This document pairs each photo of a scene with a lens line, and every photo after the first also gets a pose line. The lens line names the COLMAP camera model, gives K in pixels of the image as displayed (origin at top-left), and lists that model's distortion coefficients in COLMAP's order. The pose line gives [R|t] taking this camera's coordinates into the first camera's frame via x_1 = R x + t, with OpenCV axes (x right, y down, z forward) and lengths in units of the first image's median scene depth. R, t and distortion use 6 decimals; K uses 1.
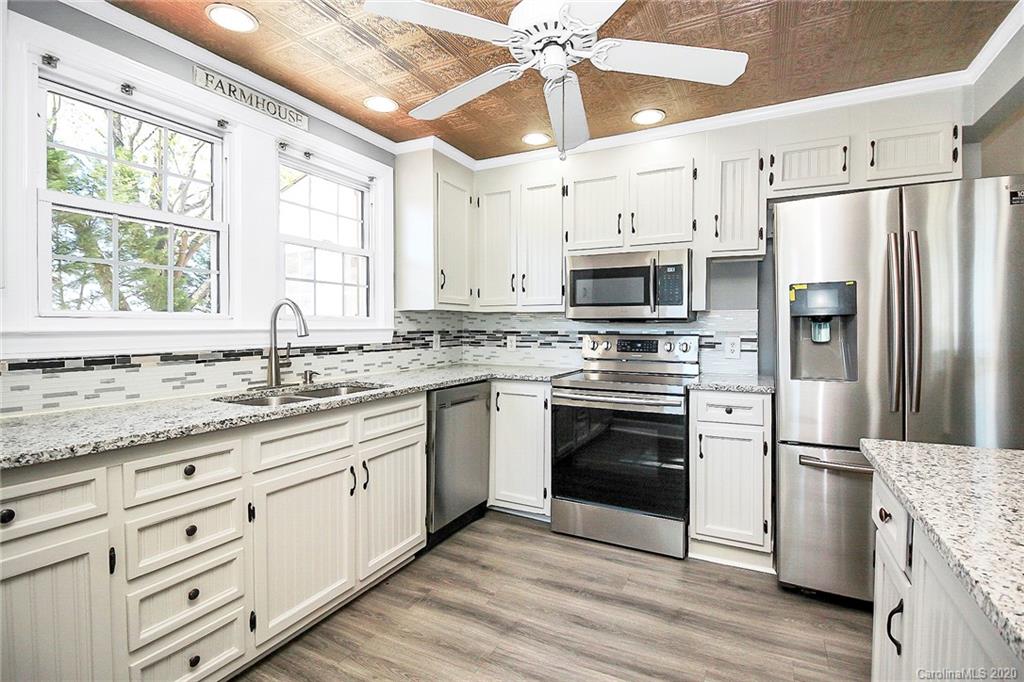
lens RADIAL K [[515.6, 0, 505.4], [0, 515.6, 337.7], [0, 0, 1]] dist [-0.001865, -0.015480]
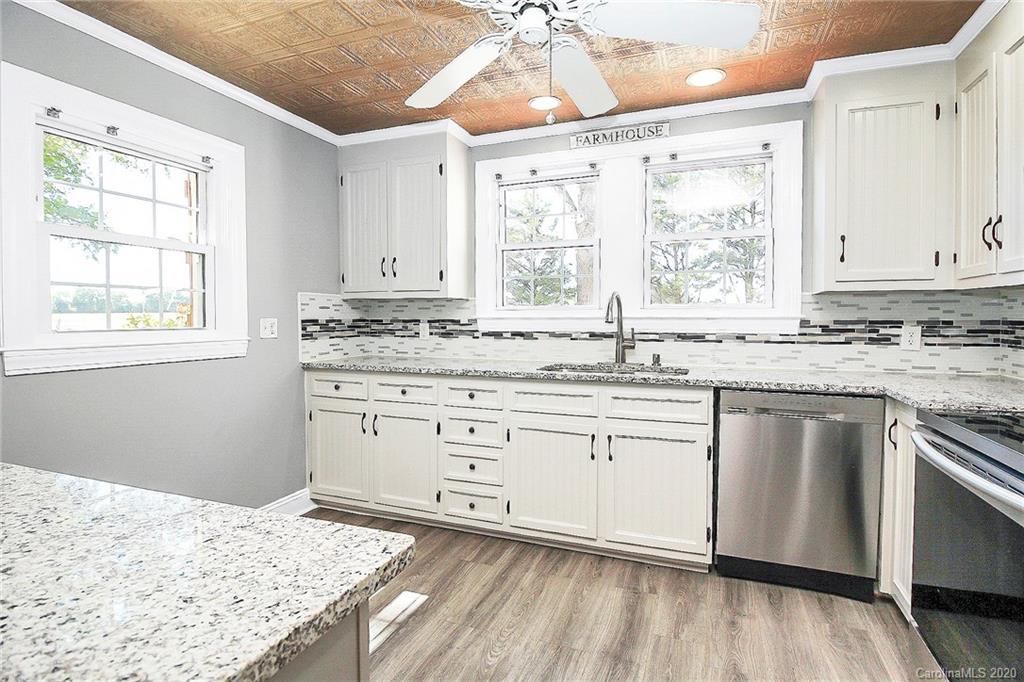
lens RADIAL K [[491.4, 0, 506.6], [0, 491.4, 330.7], [0, 0, 1]] dist [0.000370, -0.012800]
pose [[0.084935, 0.027423, -0.996009, 0.609448], [-0.021779, 0.999433, 0.025660, -0.006399], [0.996148, 0.019512, 0.085484, 0.549863]]
